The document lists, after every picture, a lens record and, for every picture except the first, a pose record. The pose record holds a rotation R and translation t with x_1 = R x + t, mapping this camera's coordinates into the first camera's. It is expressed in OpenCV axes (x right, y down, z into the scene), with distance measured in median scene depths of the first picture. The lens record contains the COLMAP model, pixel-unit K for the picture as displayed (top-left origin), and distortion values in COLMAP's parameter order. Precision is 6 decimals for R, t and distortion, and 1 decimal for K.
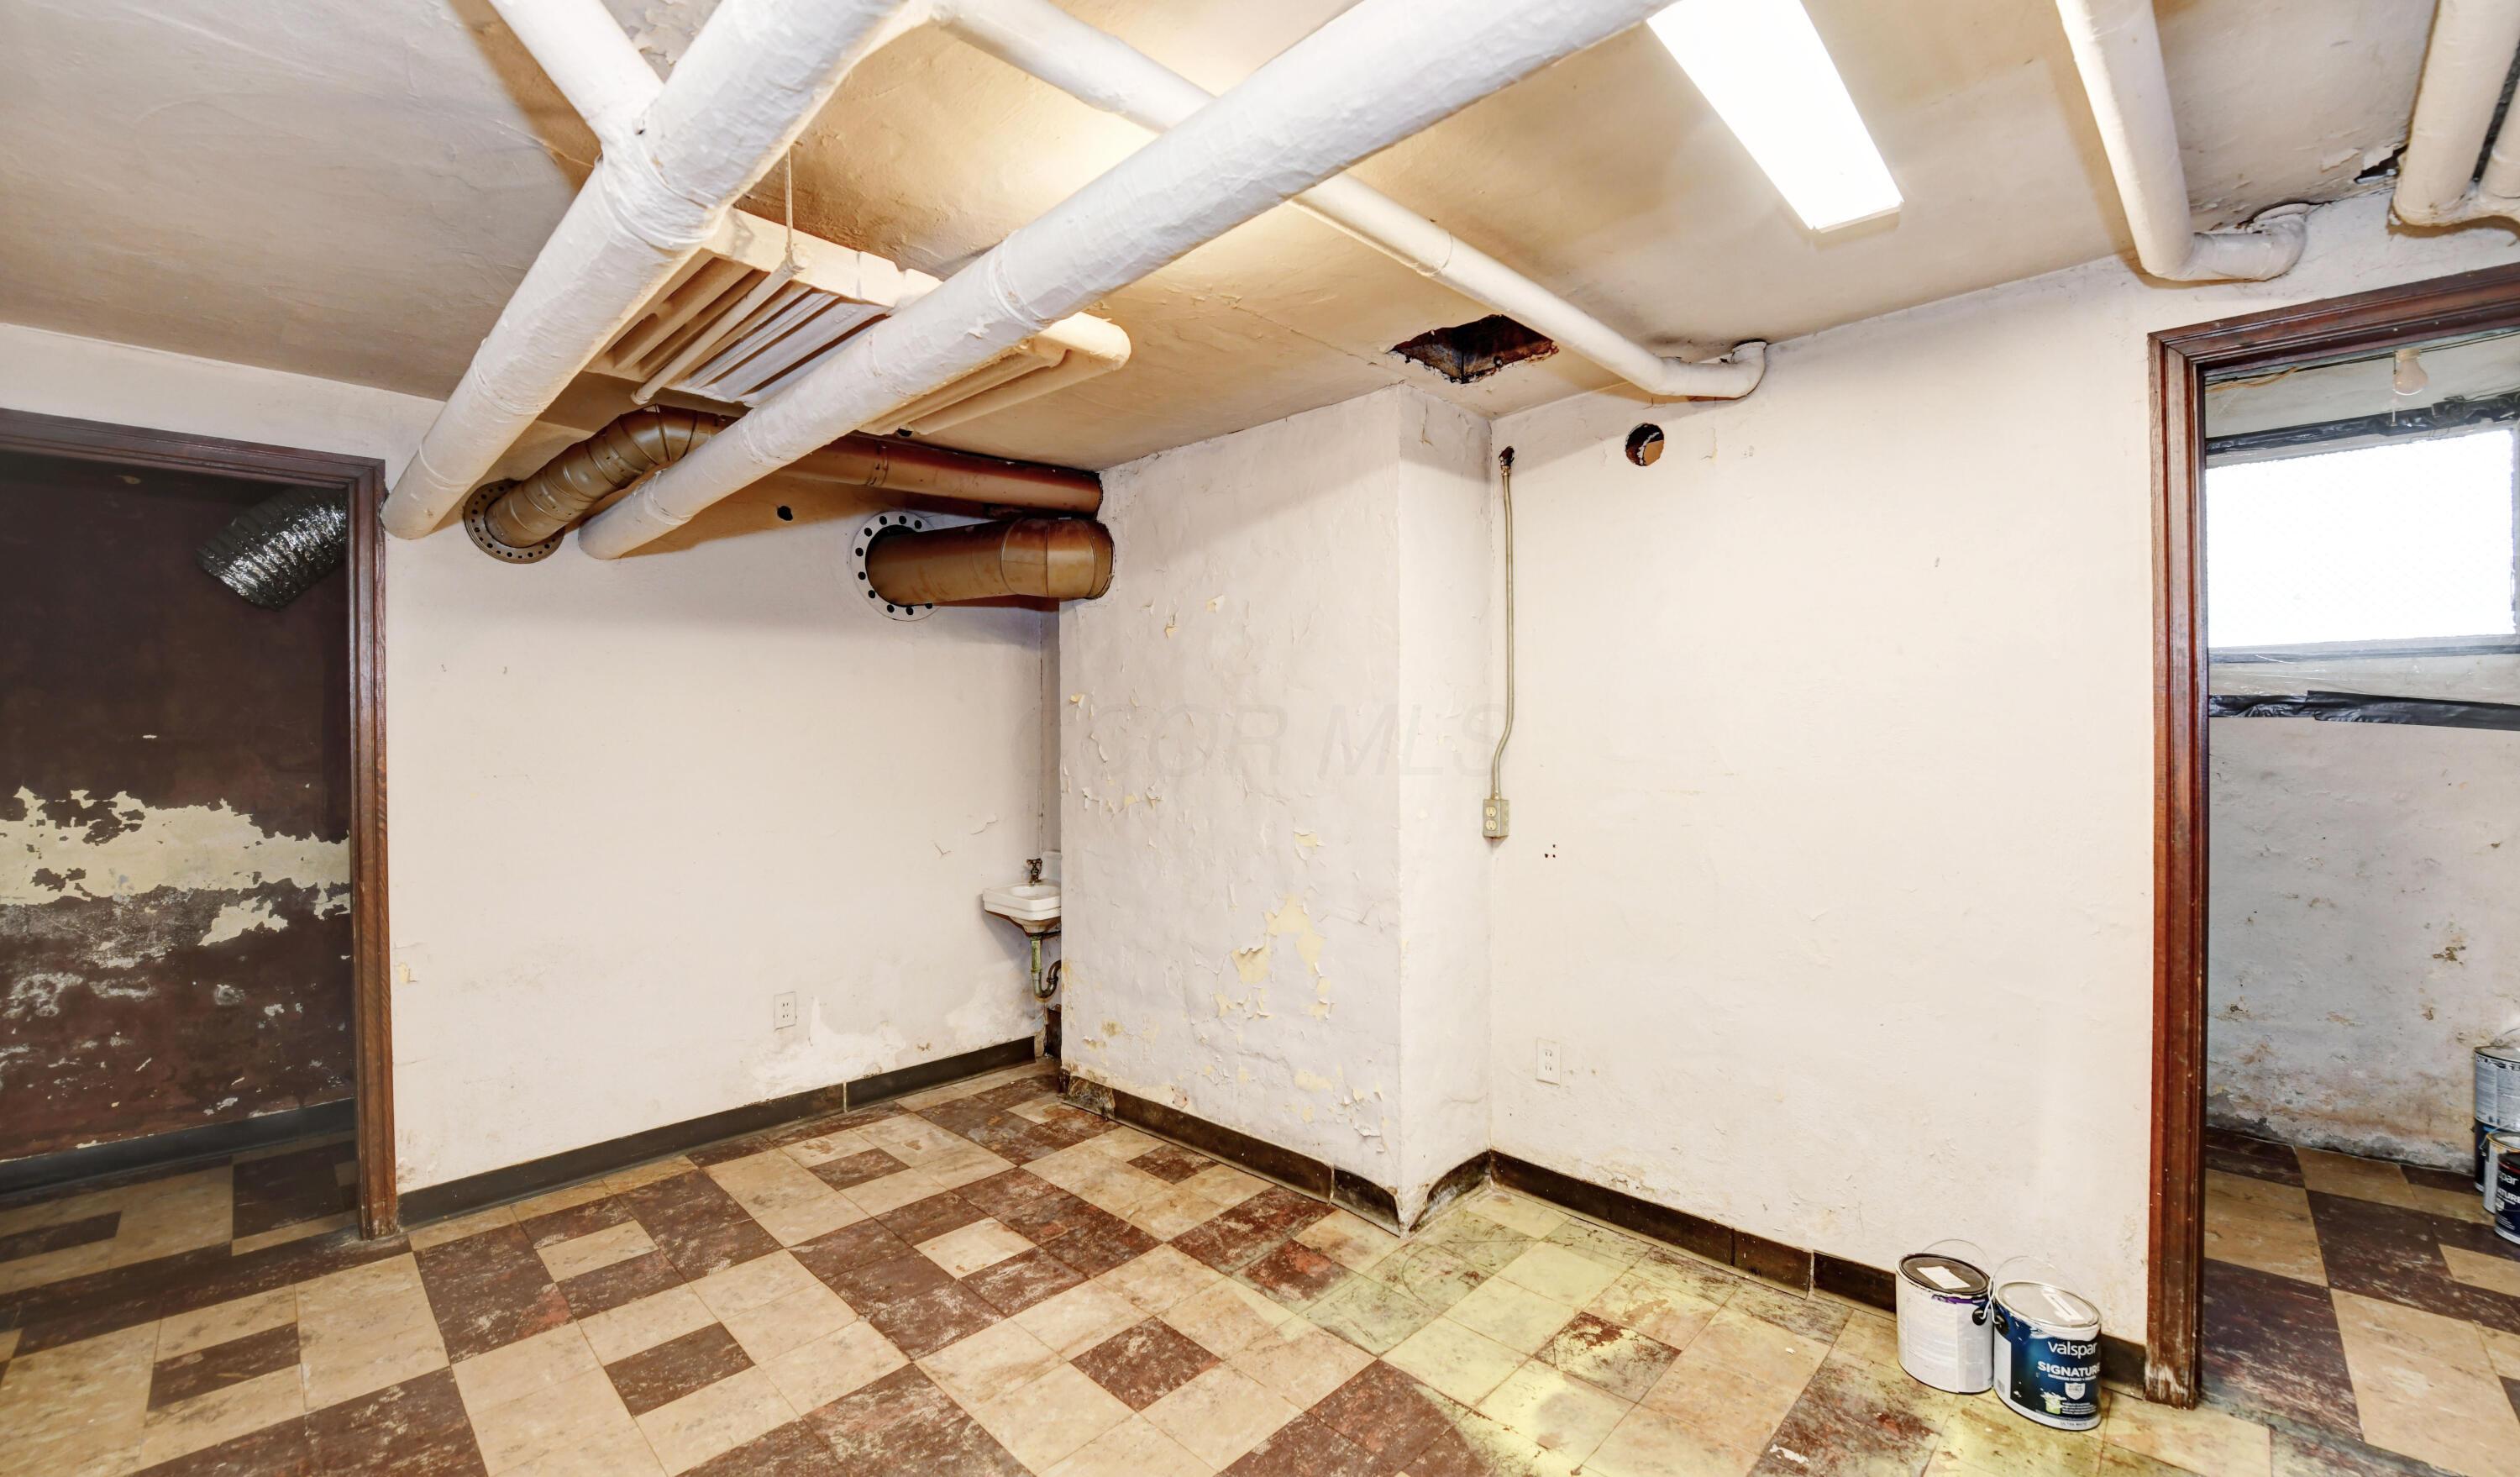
lens RADIAL K [[1013.7, 0, 1251.1], [0, 1013.7, 731.3], [0, 0, 1]] dist [-0.018892, -0.000679]
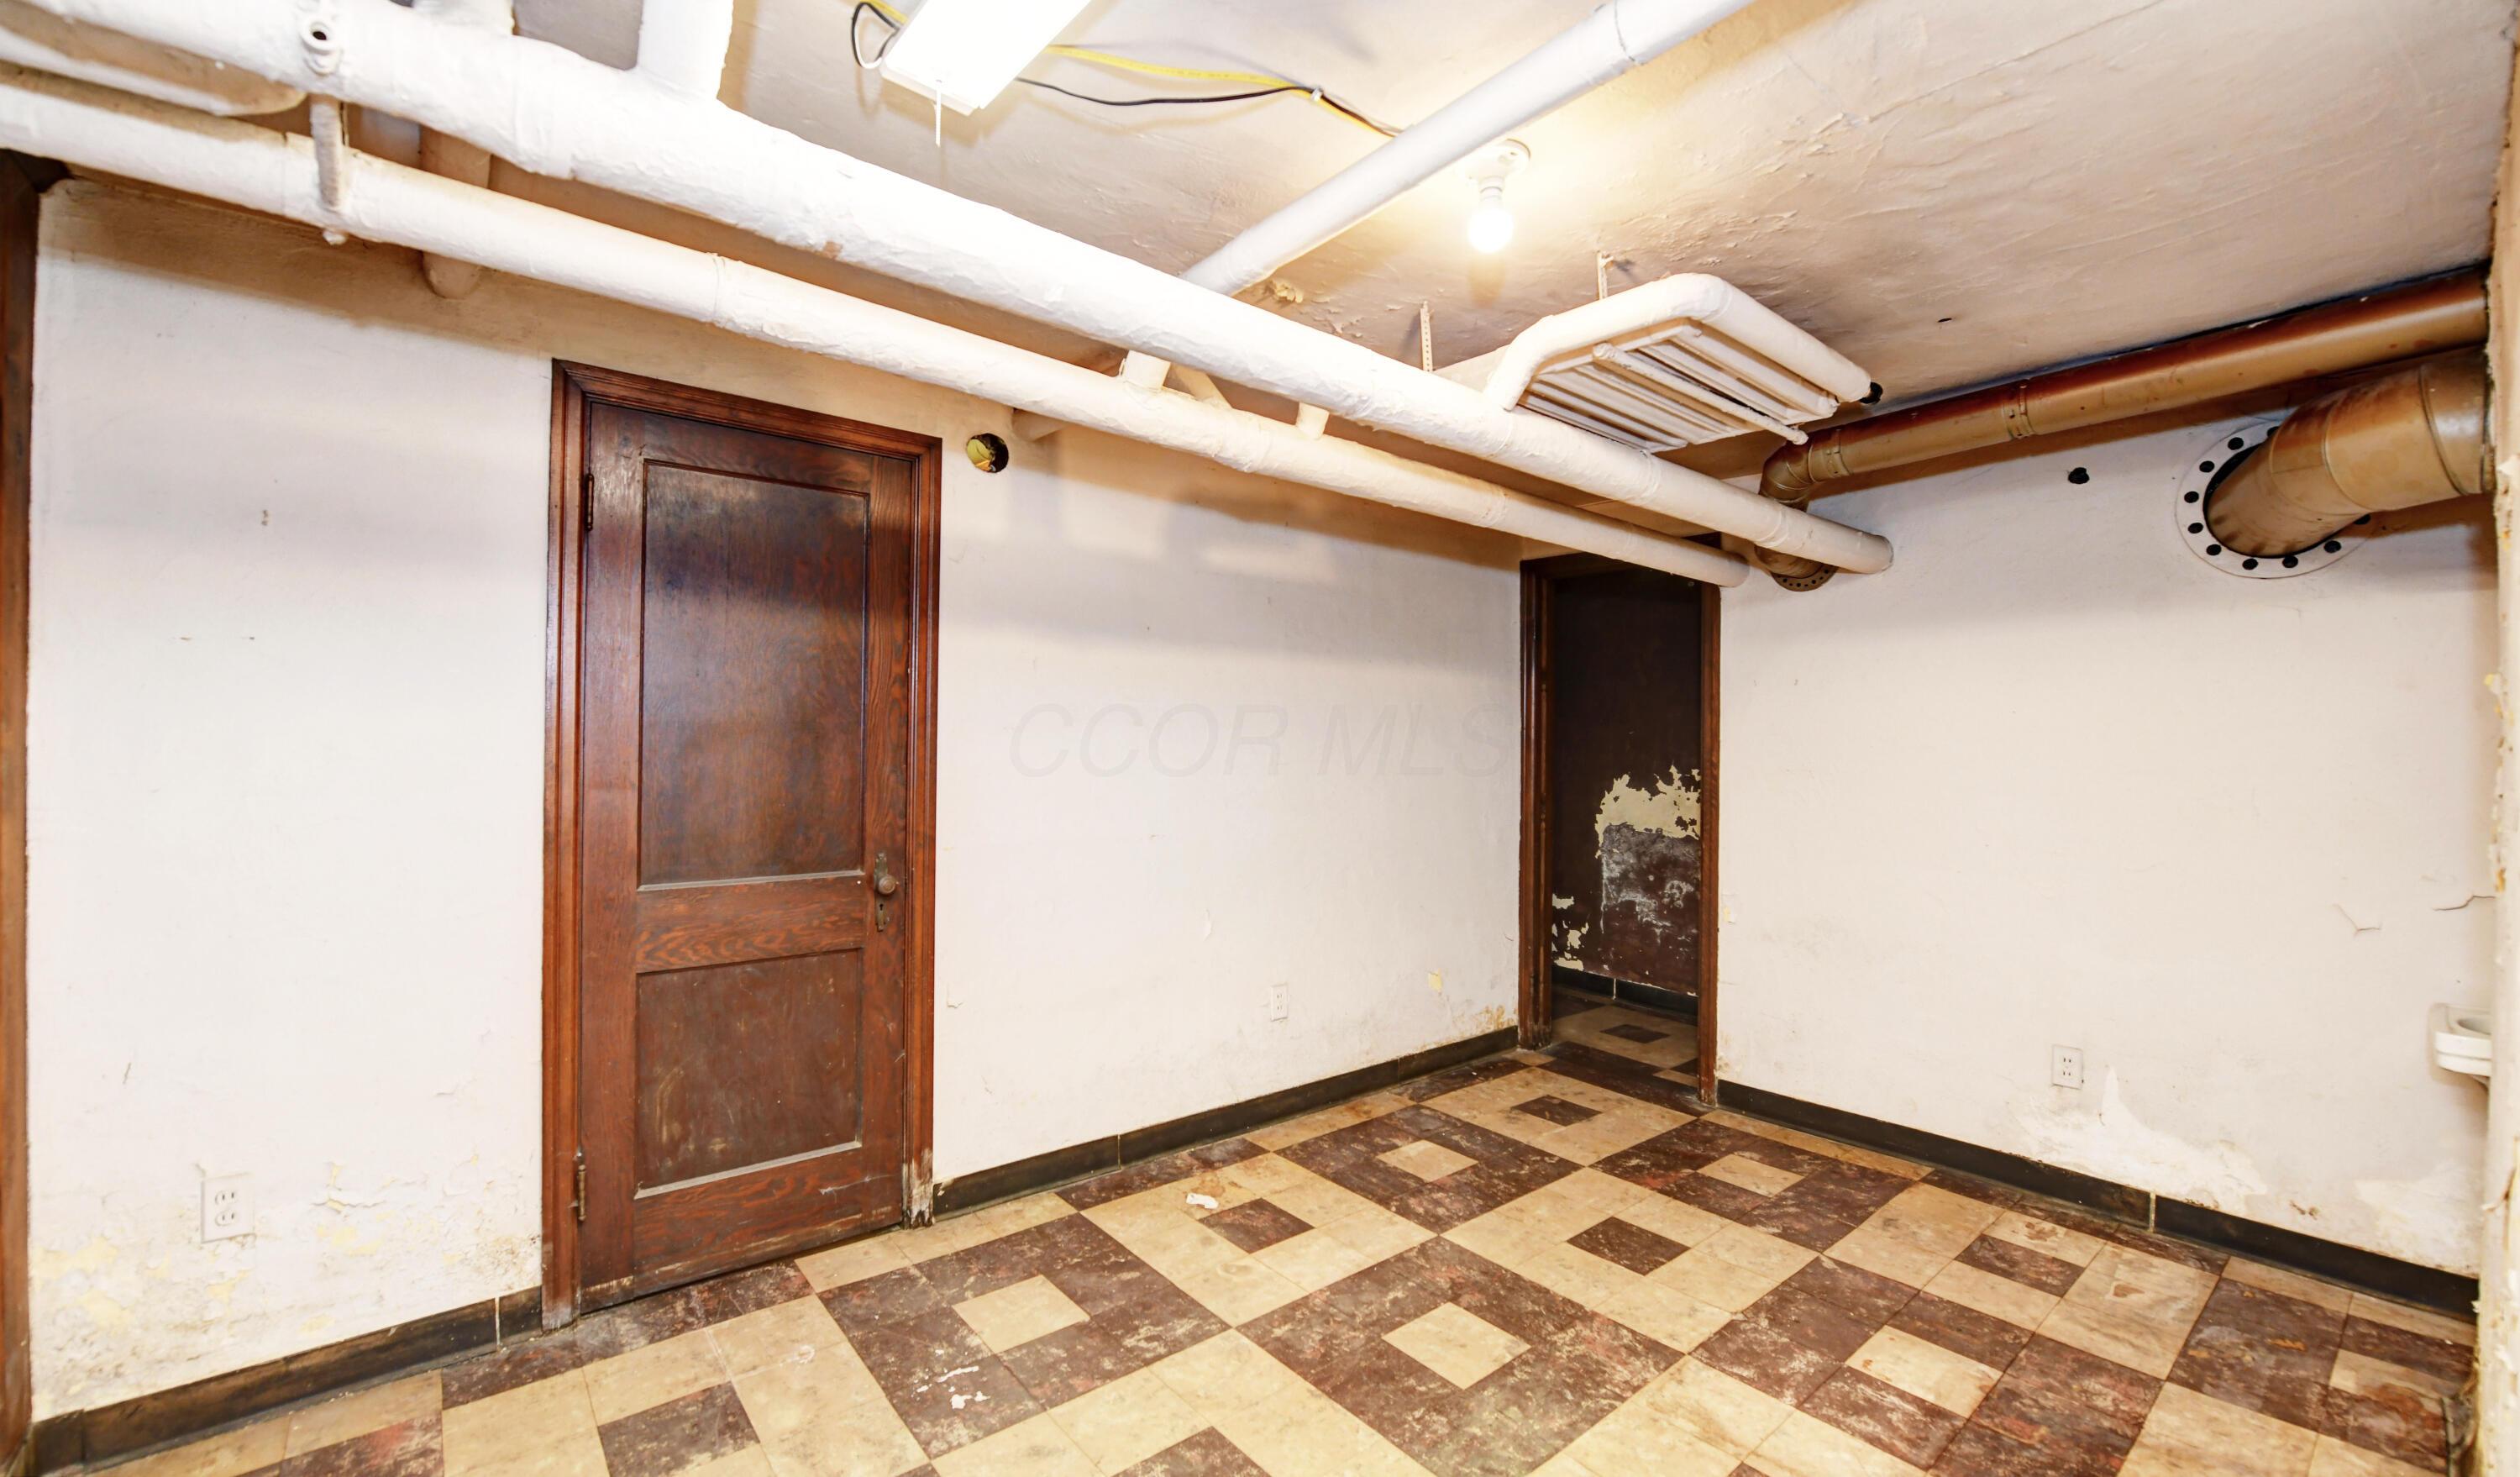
lens RADIAL K [[1013.7, 0, 1253.2], [0, 1013.7, 734.1], [0, 0, 1]] dist [-0.018892, -0.000679]
pose [[-0.108158, 0.005430, -0.994119, 0.554180], [-0.009563, 0.999933, 0.006503, -0.000519], [0.994088, 0.010210, -0.108099, 0.518492]]
